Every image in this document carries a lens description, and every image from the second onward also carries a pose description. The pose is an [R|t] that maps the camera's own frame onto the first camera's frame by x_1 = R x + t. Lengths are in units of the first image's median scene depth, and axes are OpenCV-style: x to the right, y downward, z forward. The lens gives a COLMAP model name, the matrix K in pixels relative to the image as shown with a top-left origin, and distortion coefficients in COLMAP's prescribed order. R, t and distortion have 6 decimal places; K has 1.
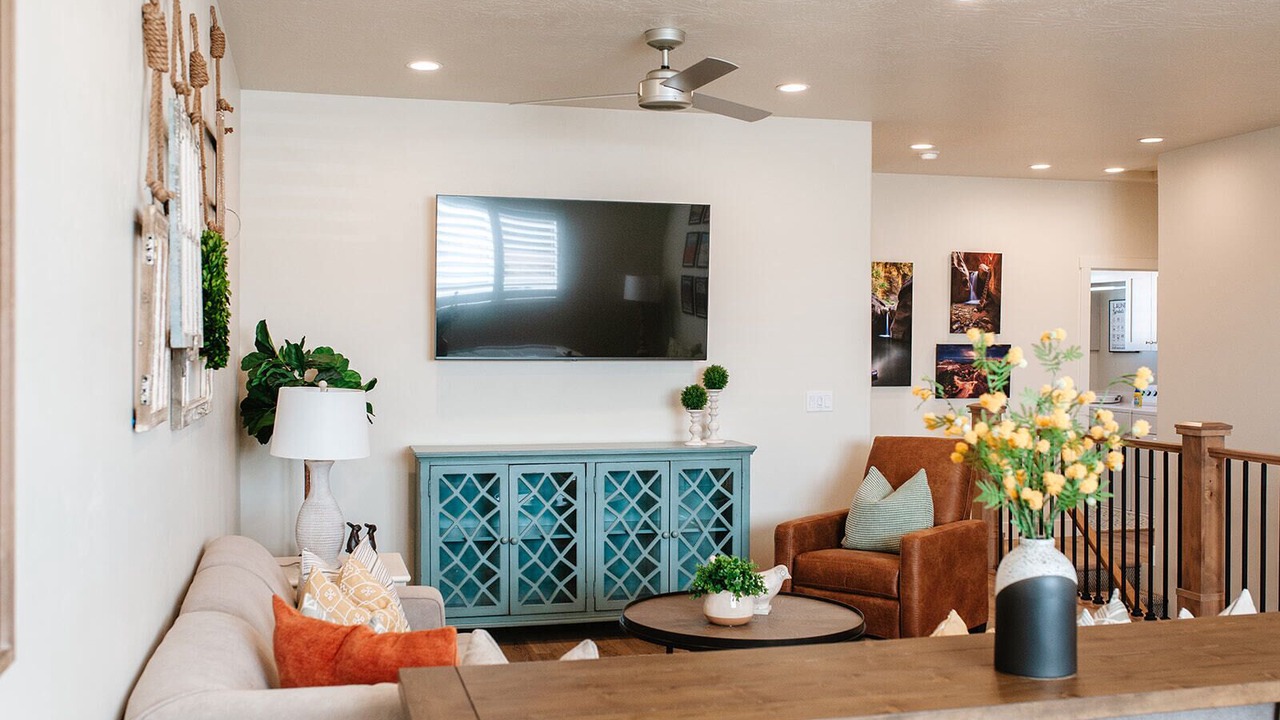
lens RADIAL K [[1258.1, 0, 640.0], [0, 1258.1, 360.0], [0, 0, 1]] dist [-0.066230, 0.006592]
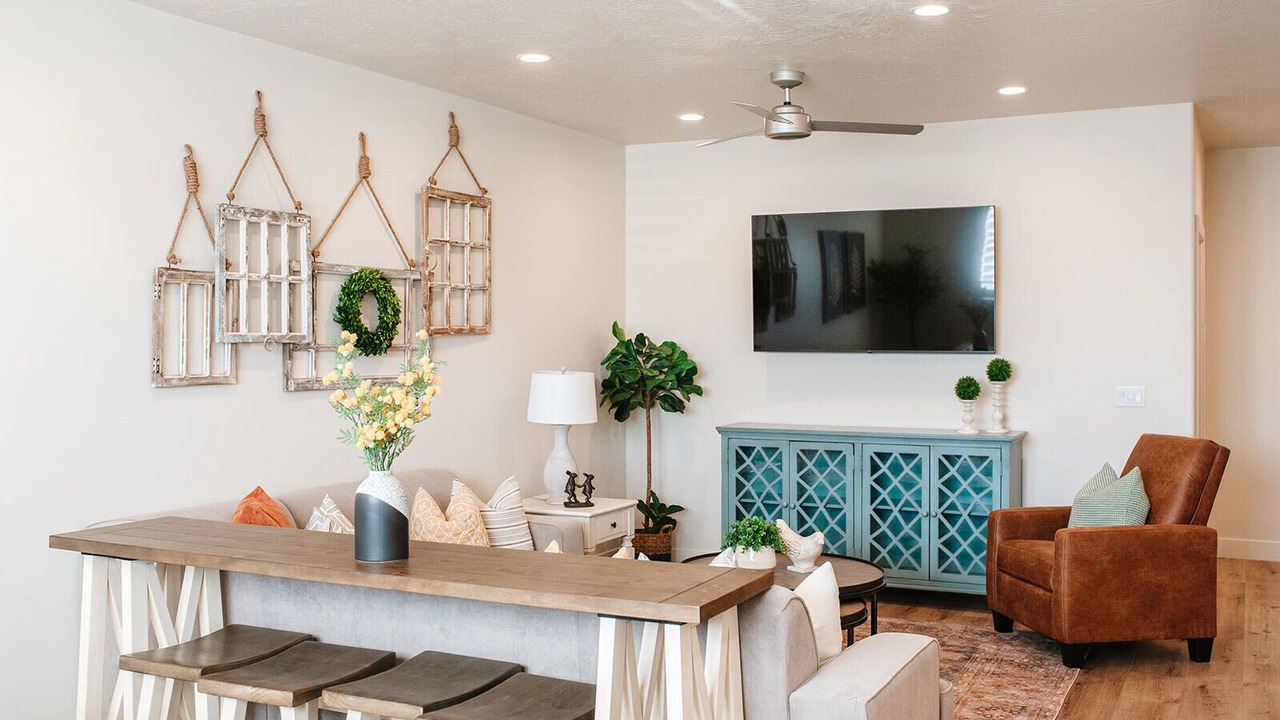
lens RADIAL K [[1192.4, 0, 640.0], [0, 1192.4, 360.0], [0, 0, 1]] dist [-0.224302, 0.003374]
pose [[0.724761, 0.011037, -0.688912, 0.547213], [-0.005219, 0.999931, 0.010529, -0.004077], [0.688981, -0.004035, 0.724768, 0.089588]]
